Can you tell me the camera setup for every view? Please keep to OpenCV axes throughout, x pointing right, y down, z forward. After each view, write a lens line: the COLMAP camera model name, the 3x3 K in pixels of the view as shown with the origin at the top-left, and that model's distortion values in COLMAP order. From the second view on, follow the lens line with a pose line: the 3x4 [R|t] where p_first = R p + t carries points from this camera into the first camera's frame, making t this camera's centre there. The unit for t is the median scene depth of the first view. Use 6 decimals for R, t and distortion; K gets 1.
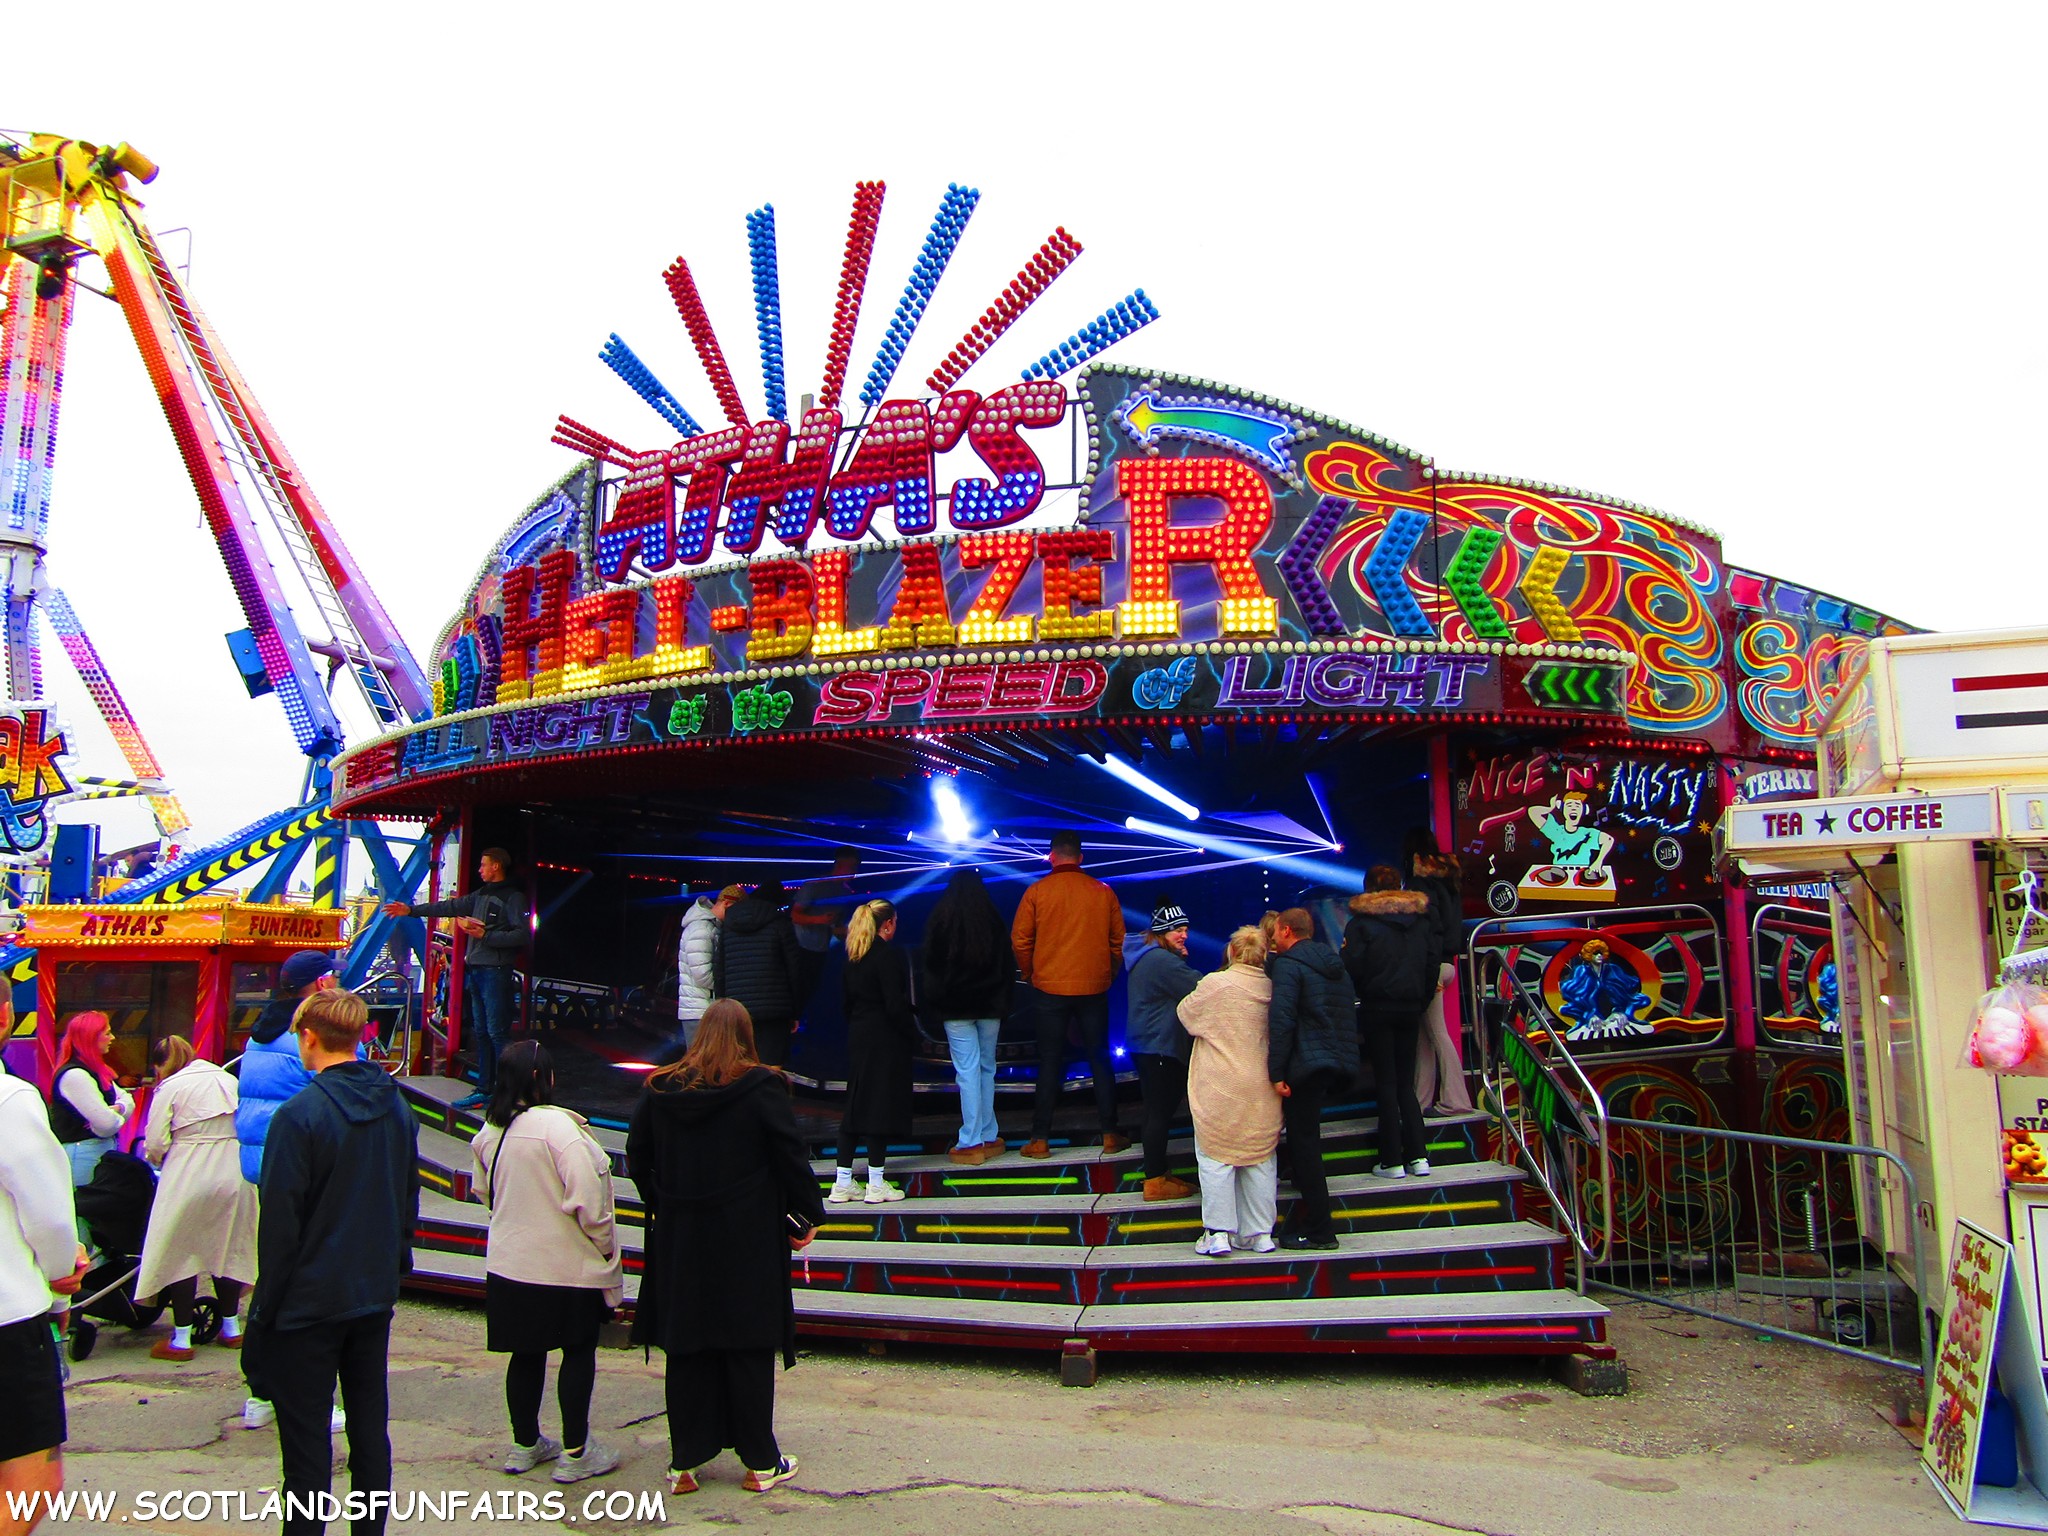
lens RADIAL K [[1467.3, 0, 1023.8], [0, 1467.3, 760.4], [0, 0, 1]] dist [0.006413, 0.005504]
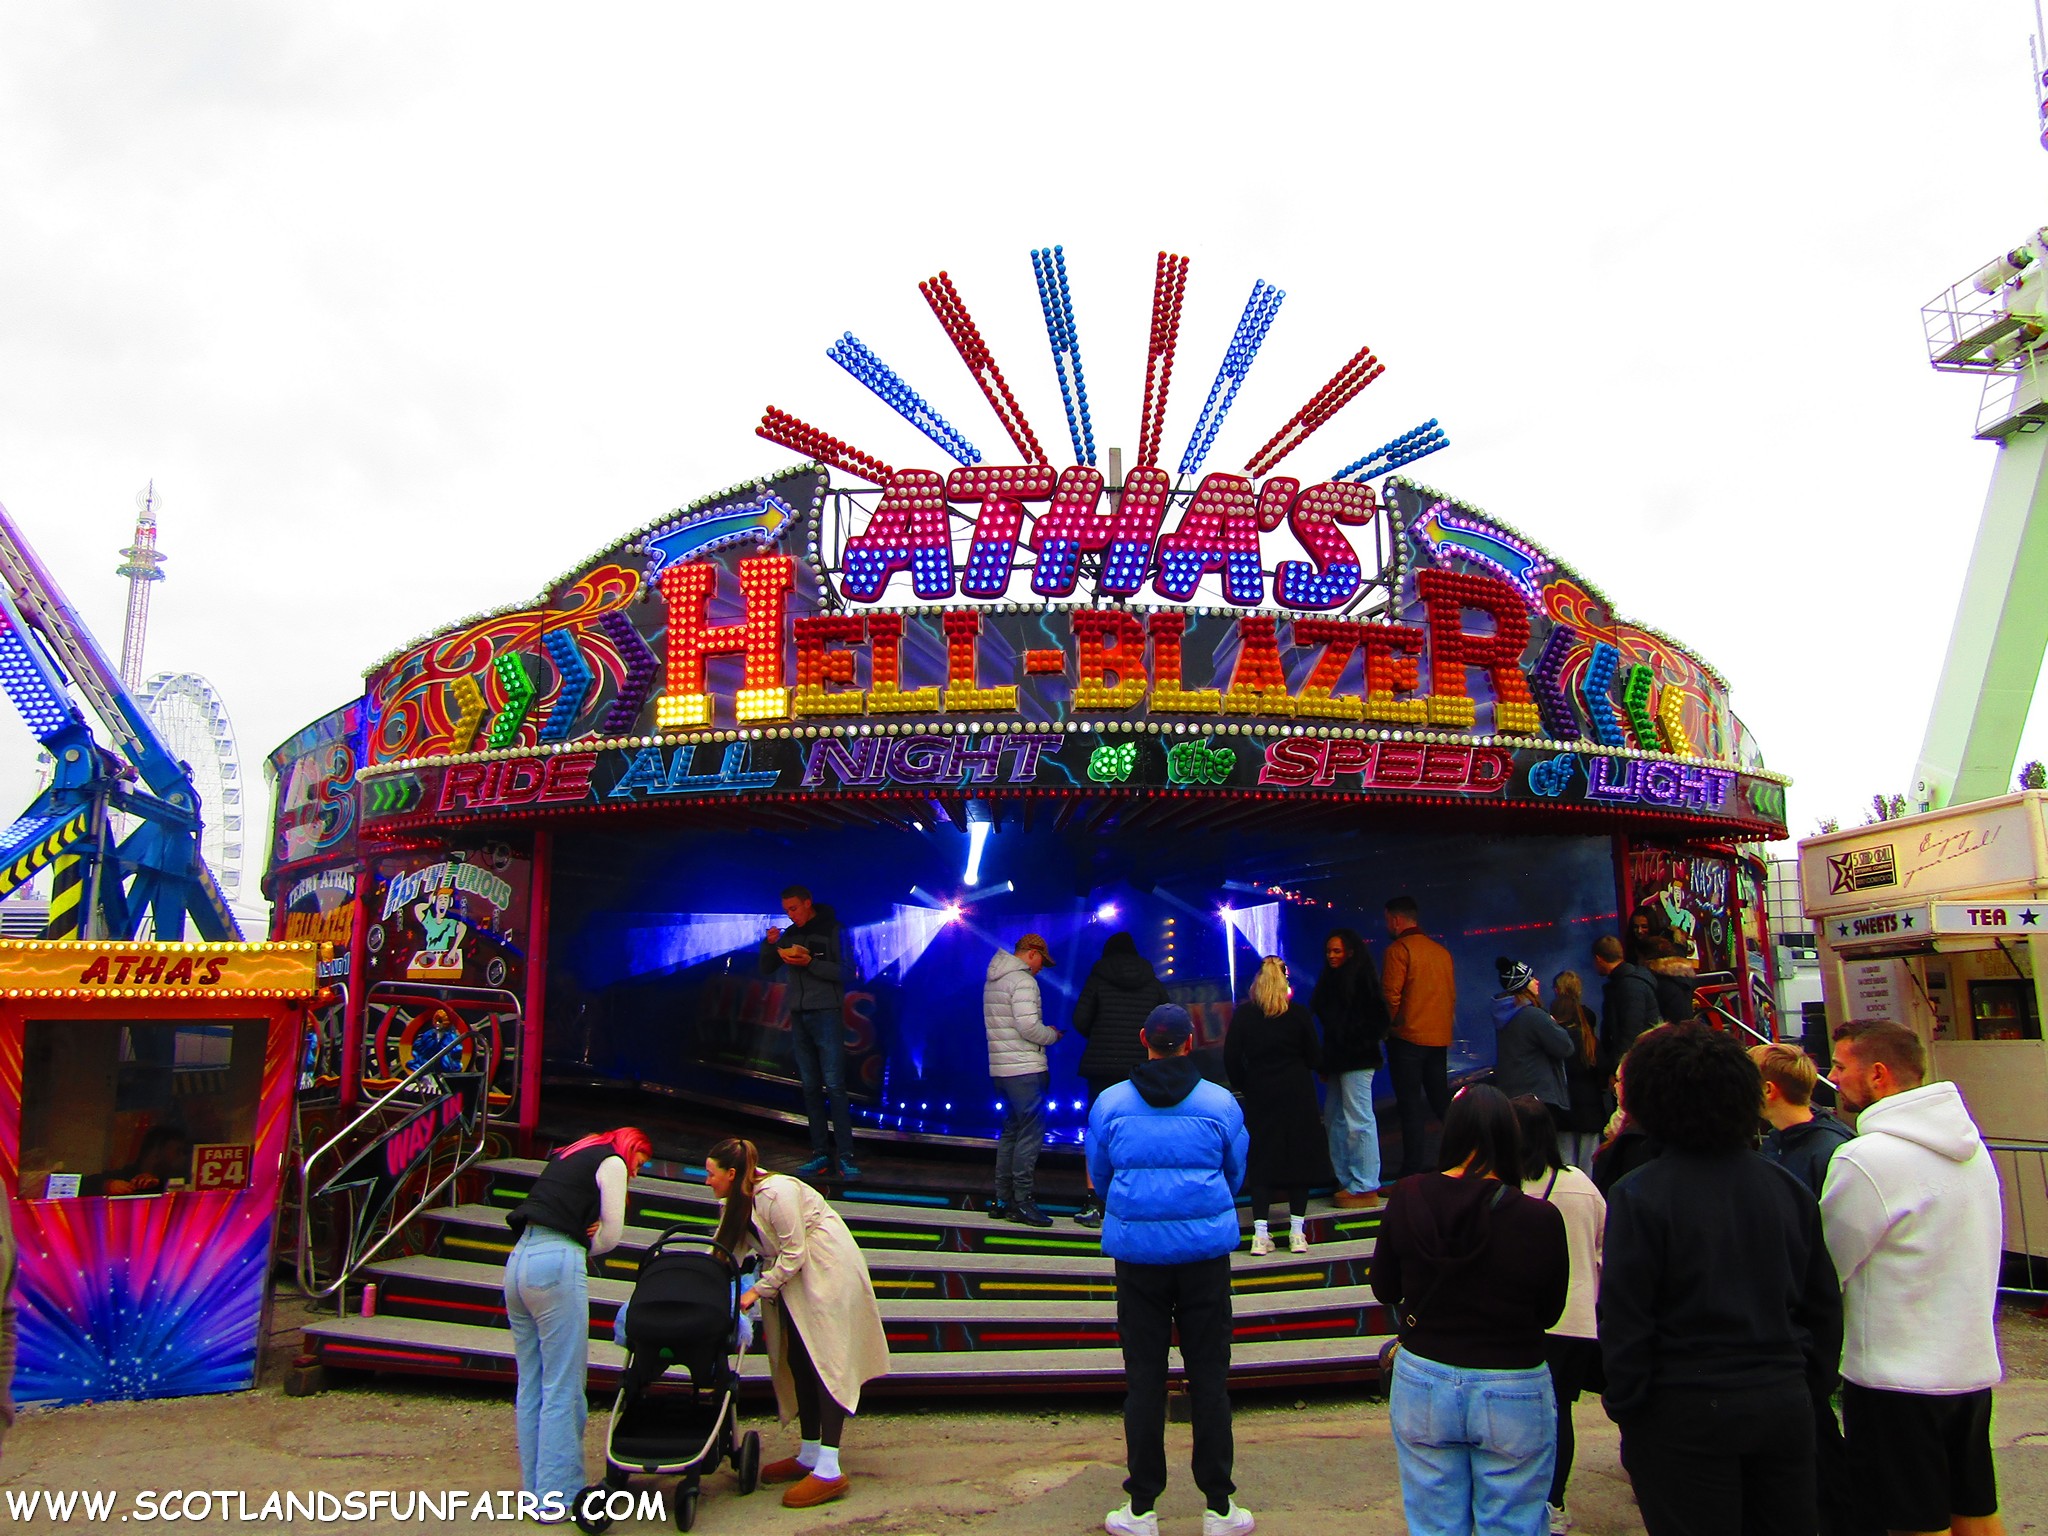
lens RADIAL K [[1468.2, 0, 1025.0], [0, 1468.2, 769.5], [0, 0, 1]] dist [0.006905, 0.004443]
pose [[0.863688, 0.081797, 0.497345, -0.723060], [-0.065009, 0.996580, -0.051011, 0.025775], [-0.499817, 0.011726, 0.866052, 0.176089]]
